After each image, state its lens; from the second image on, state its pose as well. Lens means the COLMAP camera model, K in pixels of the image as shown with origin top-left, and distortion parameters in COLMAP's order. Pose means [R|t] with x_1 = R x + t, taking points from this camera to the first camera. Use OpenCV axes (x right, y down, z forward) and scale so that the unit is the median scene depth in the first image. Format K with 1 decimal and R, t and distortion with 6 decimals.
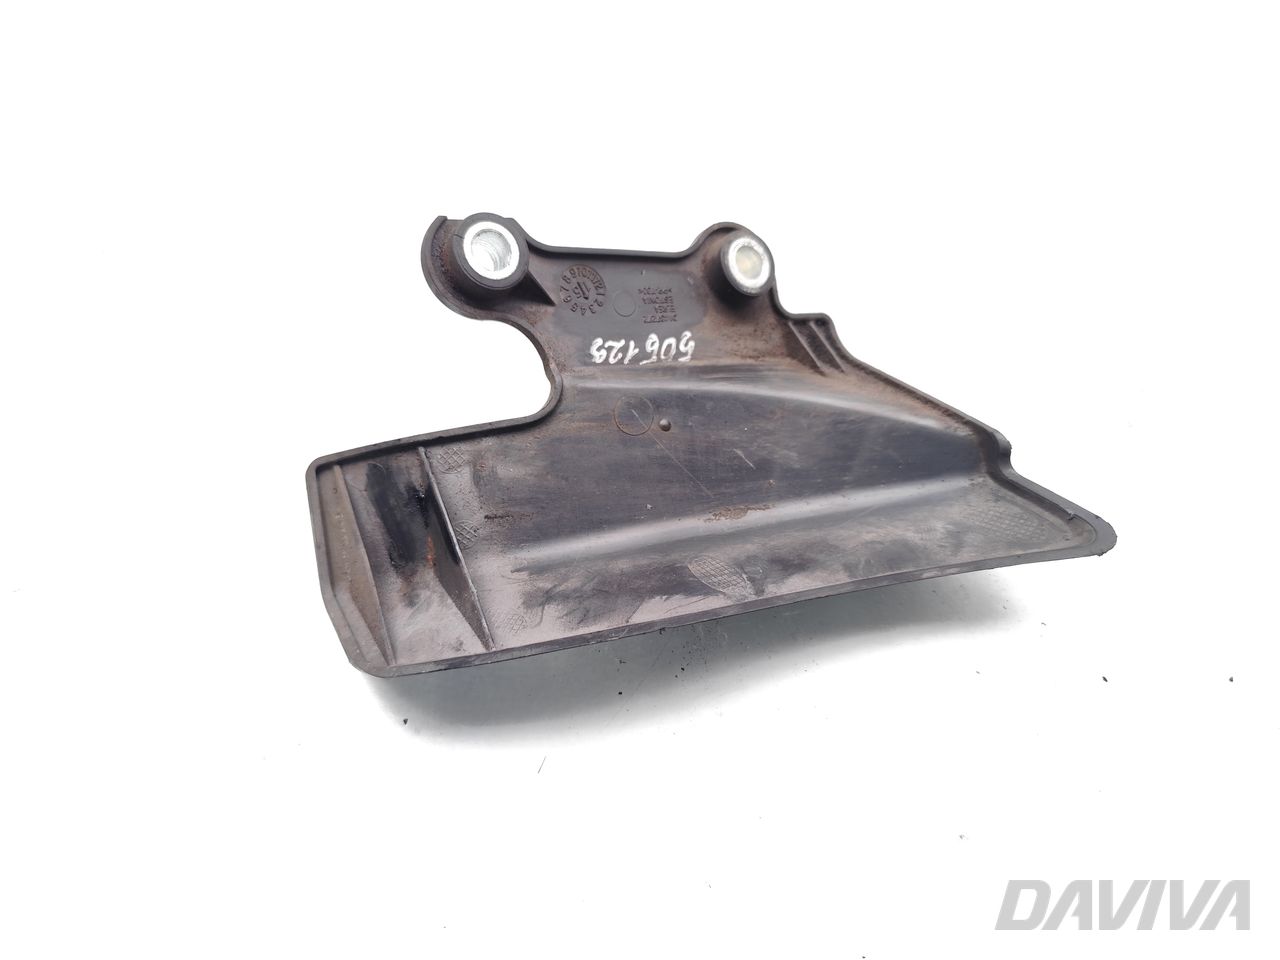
lens RADIAL K [[858.5, 0, 640.0], [0, 858.5, 480.0], [0, 0, 1]] dist [0.002244, 0.000231]
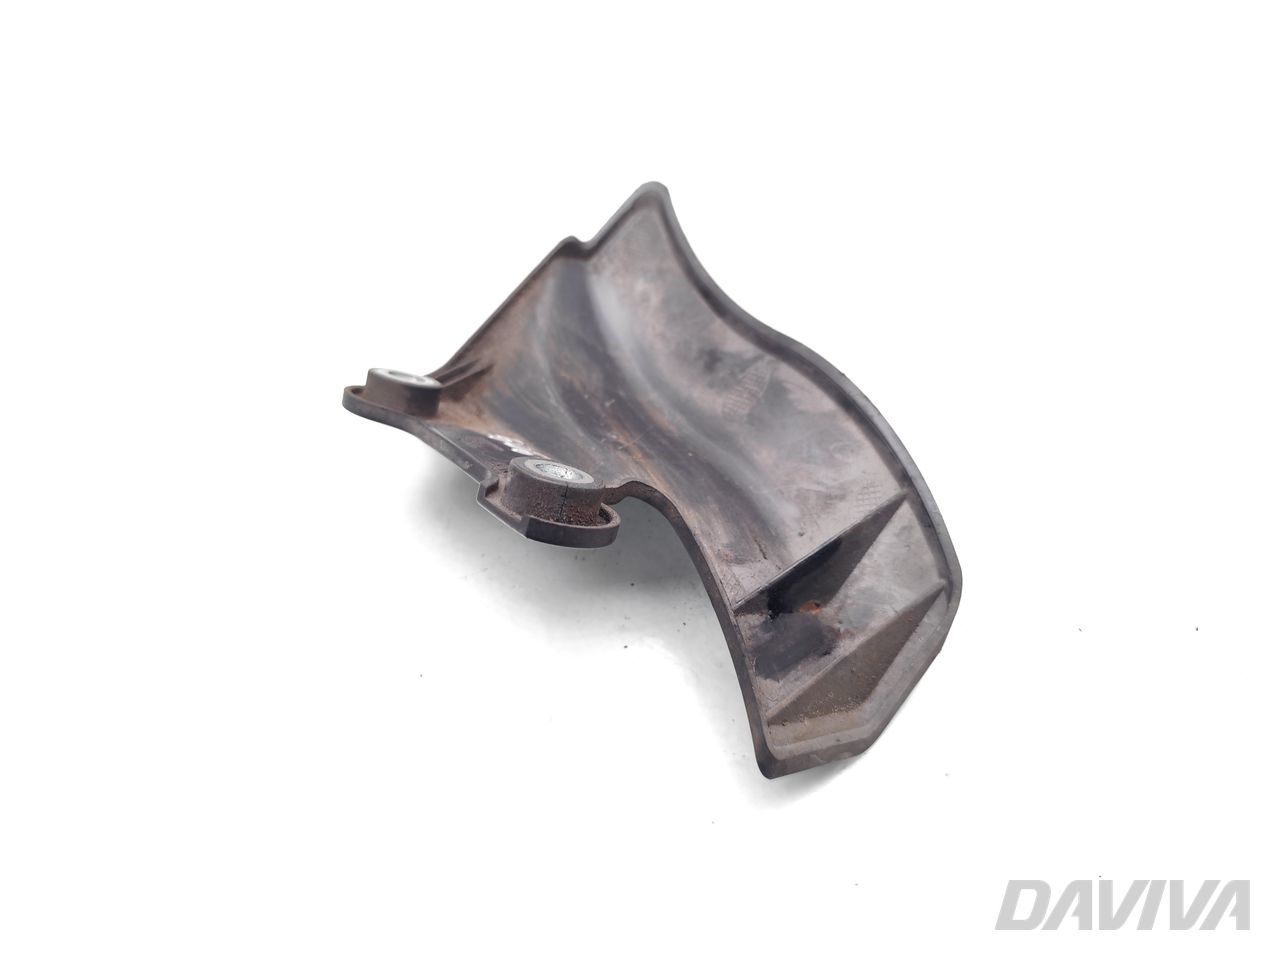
lens RADIAL K [[858.5, 0, 640.0], [0, 858.5, 480.0], [0, 0, 1]] dist [0.002244, 0.000231]
pose [[-0.238412, -0.764026, 0.599519, -0.661652], [0.803998, 0.190990, 0.563125, -0.636765], [-0.544744, 0.616268, 0.568742, 0.467354]]
